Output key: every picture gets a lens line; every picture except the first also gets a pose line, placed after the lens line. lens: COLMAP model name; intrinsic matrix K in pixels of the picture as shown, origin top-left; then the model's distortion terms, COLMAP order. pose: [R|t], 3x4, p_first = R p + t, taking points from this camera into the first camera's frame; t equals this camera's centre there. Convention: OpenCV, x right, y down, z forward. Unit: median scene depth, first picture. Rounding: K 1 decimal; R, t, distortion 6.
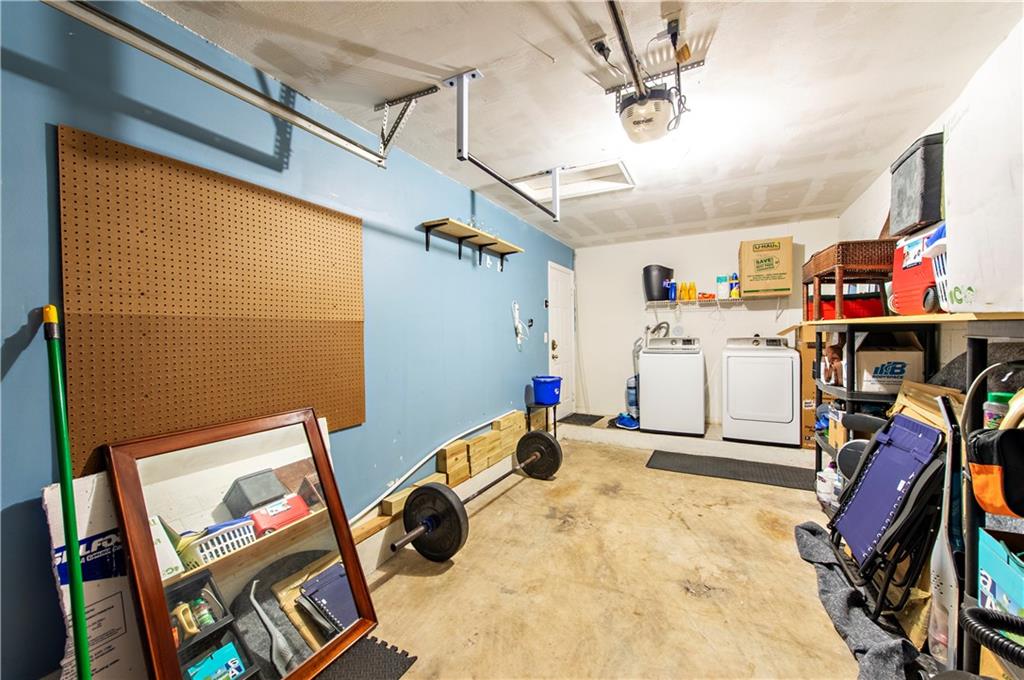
lens RADIAL K [[400.3, 0, 511.2], [0, 400.3, 340.4], [0, 0, 1]] dist [0.003668, -0.000885]
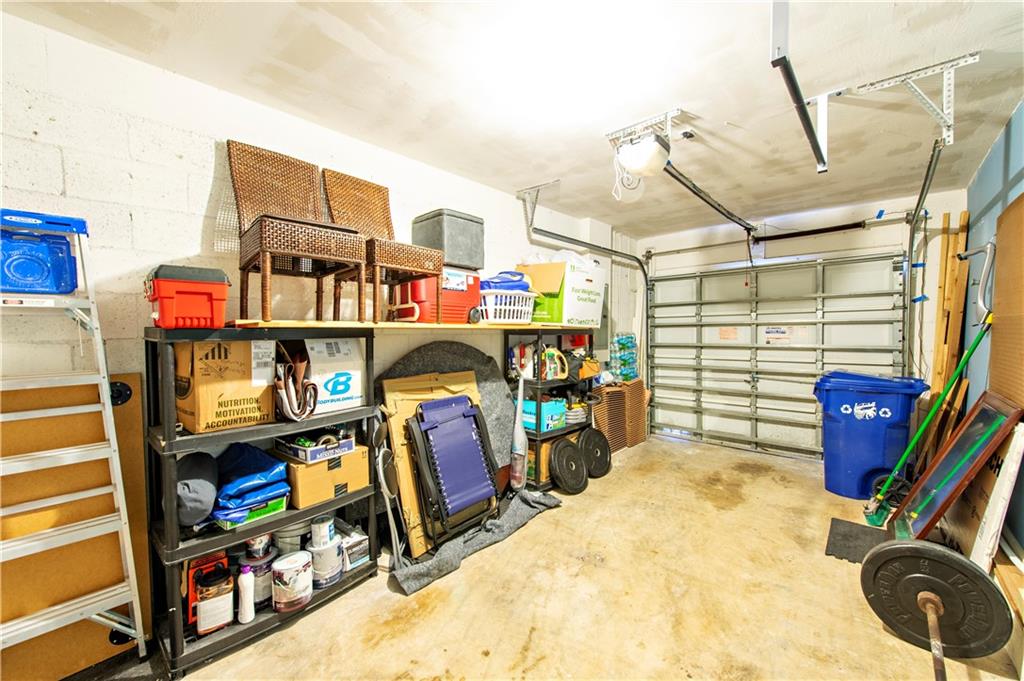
lens RADIAL K [[400.3, 0, 515.0], [0, 400.3, 342.4], [0, 0, 1]] dist [0.003668, -0.000885]
pose [[-0.969993, 0.009013, 0.242964, 0.349399], [0.021964, 0.998475, 0.050646, -0.048790], [-0.242137, 0.054463, -0.968712, 1.868314]]
